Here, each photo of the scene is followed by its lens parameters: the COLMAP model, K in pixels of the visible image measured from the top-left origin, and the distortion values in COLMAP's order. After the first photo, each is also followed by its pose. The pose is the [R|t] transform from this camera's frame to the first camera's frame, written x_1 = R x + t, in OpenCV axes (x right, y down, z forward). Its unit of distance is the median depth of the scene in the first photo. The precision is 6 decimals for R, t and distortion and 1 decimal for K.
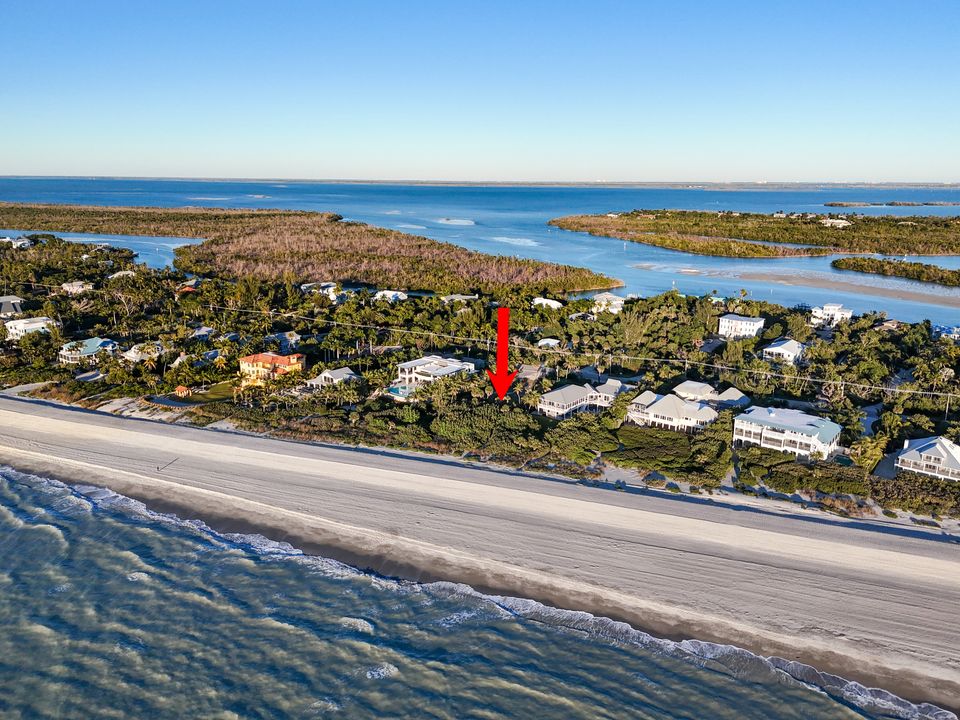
lens RADIAL K [[703.7, 0, 480.0], [0, 703.7, 360.0], [0, 0, 1]] dist [0.082851, -0.093148]
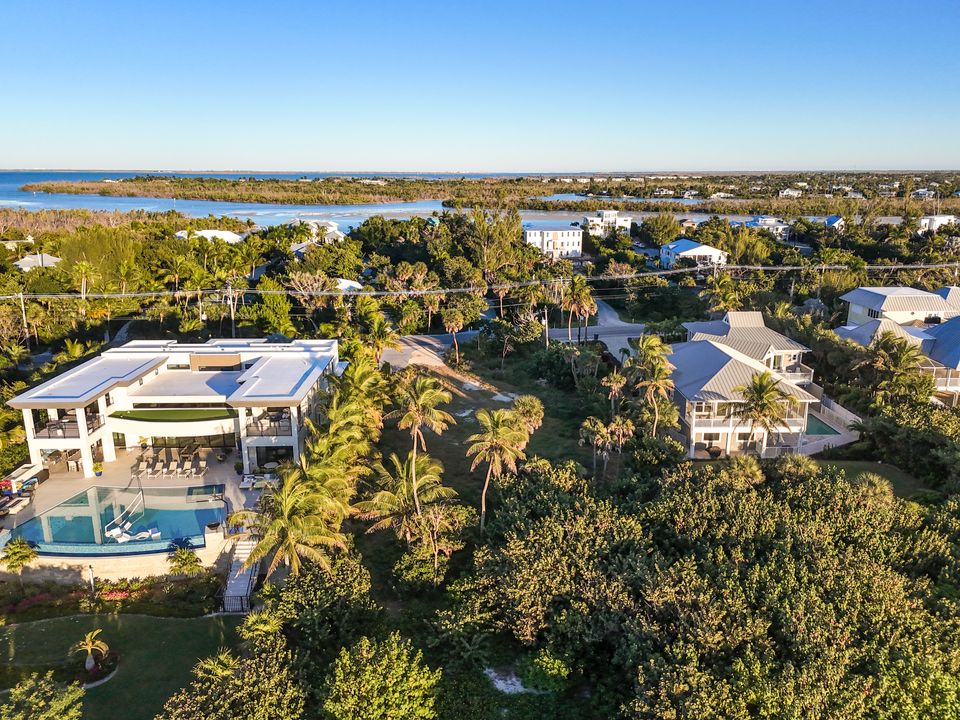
lens RADIAL K [[703.7, 0, 480.0], [0, 703.7, 360.0], [0, 0, 1]] dist [0.082851, -0.093148]
pose [[0.764954, -0.174268, 0.620061, -0.141051], [0.166401, 0.983490, 0.071125, 0.003205], [-0.622218, 0.048771, 0.781323, 0.749886]]
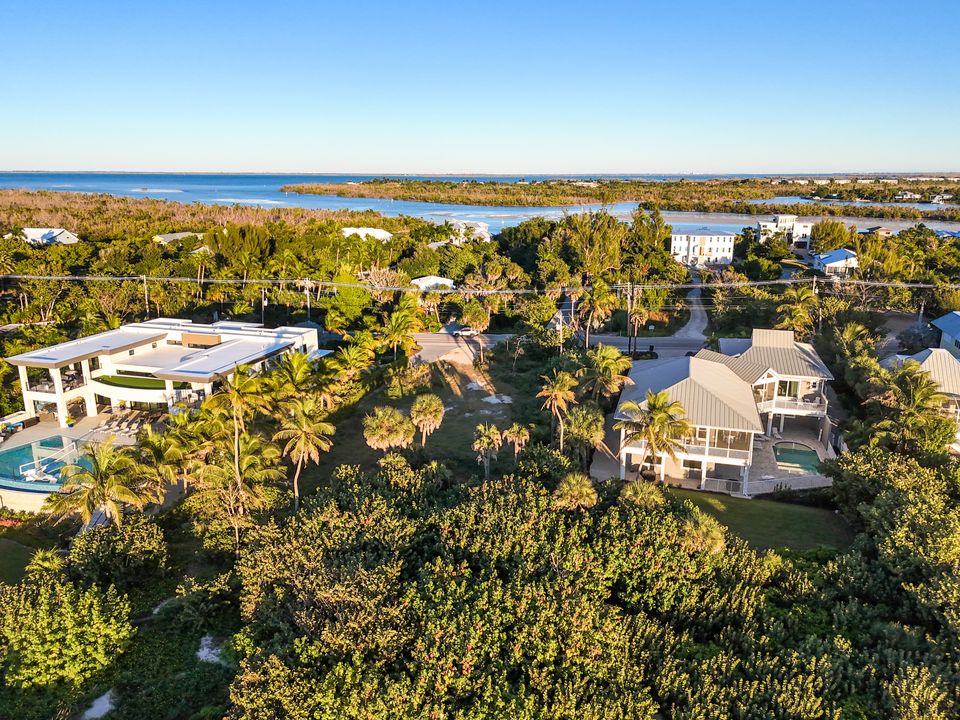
lens RADIAL K [[703.7, 0, 480.0], [0, 703.7, 360.0], [0, 0, 1]] dist [0.082851, -0.093148]
pose [[0.925444, -0.104095, 0.364304, -0.055295], [0.100929, 0.994506, 0.027777, 0.017706], [-0.365194, 0.011063, 0.930866, 0.697620]]
